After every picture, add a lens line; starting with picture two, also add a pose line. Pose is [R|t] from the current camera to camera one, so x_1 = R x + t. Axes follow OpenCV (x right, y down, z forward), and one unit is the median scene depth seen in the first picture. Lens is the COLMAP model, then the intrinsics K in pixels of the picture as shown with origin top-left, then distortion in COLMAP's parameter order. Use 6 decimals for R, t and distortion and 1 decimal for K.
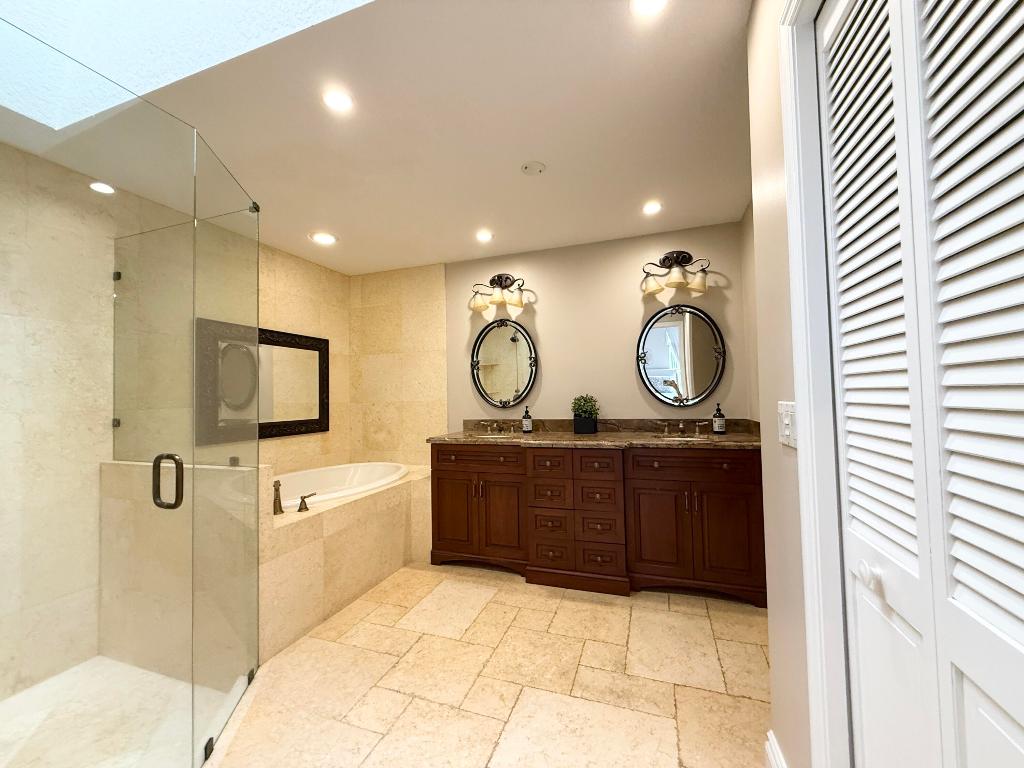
lens RADIAL K [[408.6, 0, 507.6], [0, 408.6, 384.4], [0, 0, 1]] dist [-0.003389, 0.002060]
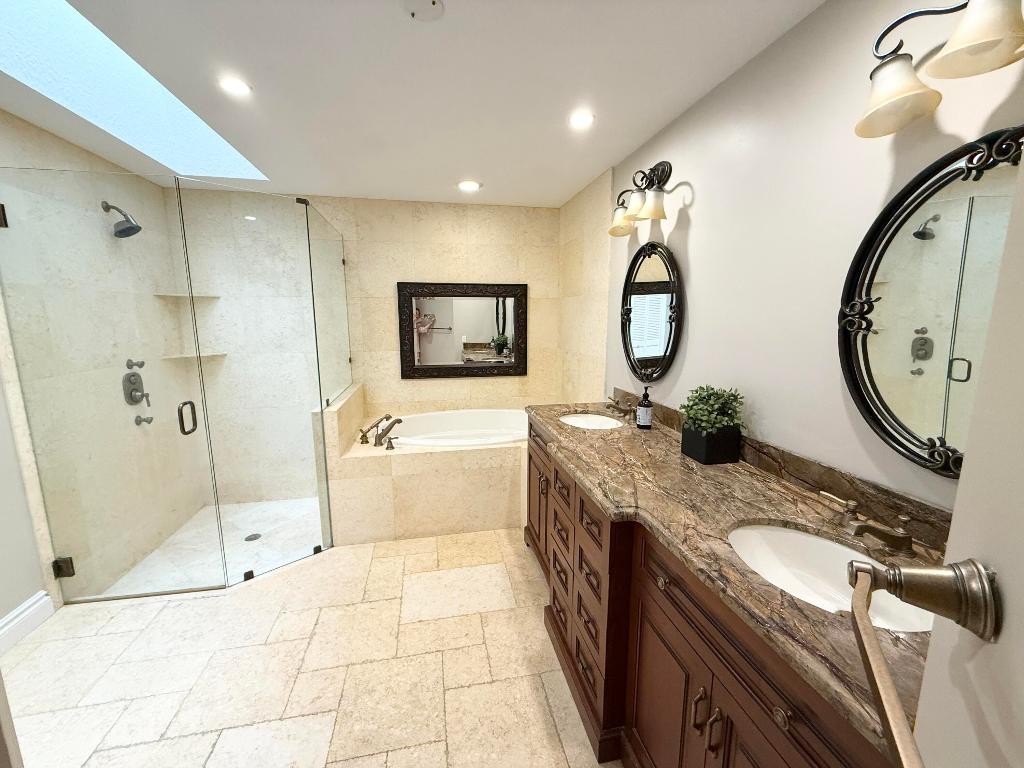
lens RADIAL K [[408.6, 0, 509.4], [0, 408.6, 382.4], [0, 0, 1]] dist [-0.003389, 0.002060]
pose [[0.514121, 0.158829, -0.842883, 0.554762], [0.016751, 0.980659, 0.195008, -0.094347], [0.857554, -0.114377, 0.501517, 0.595775]]
